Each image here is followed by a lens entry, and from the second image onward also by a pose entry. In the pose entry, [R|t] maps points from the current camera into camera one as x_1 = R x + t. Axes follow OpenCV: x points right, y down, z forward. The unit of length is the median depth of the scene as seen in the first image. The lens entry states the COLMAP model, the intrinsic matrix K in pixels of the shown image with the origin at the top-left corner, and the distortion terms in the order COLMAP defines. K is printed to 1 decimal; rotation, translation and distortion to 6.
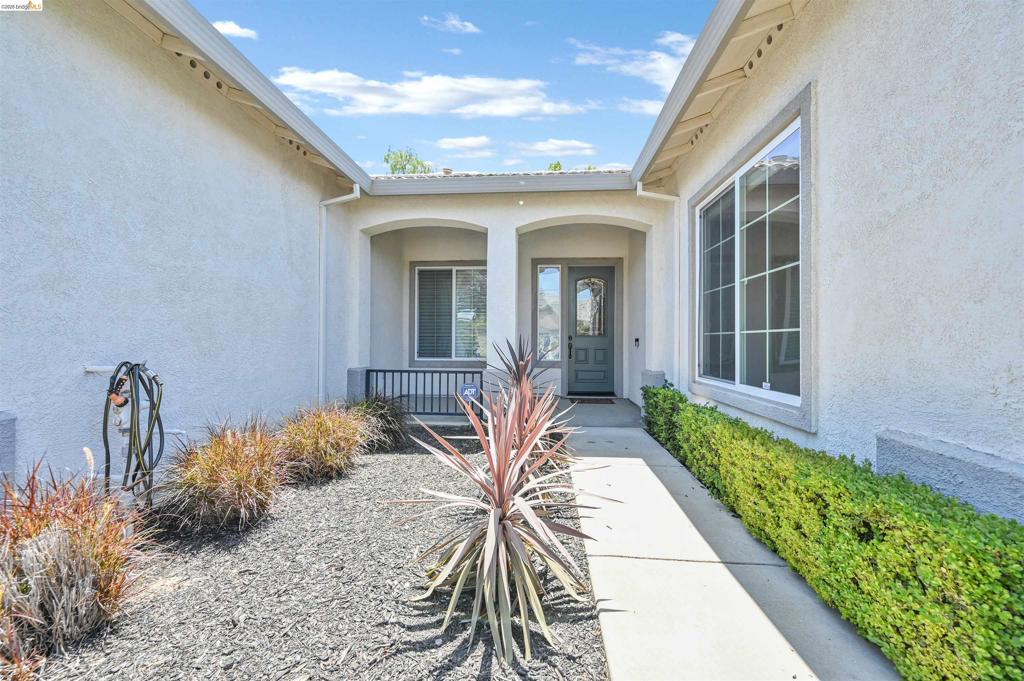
lens RADIAL K [[421.9, 0, 513.3], [0, 421.9, 338.7], [0, 0, 1]] dist [-0.004498, -0.000379]
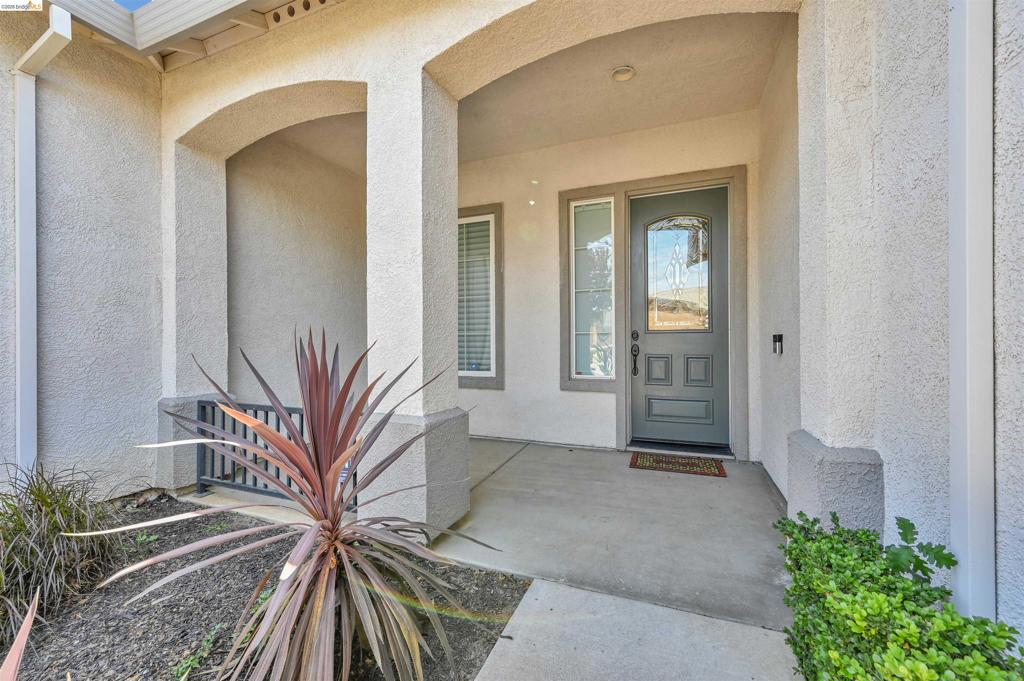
lens RADIAL K [[421.9, 0, 508.3], [0, 421.9, 344.3], [0, 0, 1]] dist [-0.004498, -0.000379]
pose [[0.951570, -0.009729, -0.307278, 0.147520], [0.014878, 0.999785, 0.014420, -0.000611], [0.307071, -0.018294, 0.951511, 0.460709]]
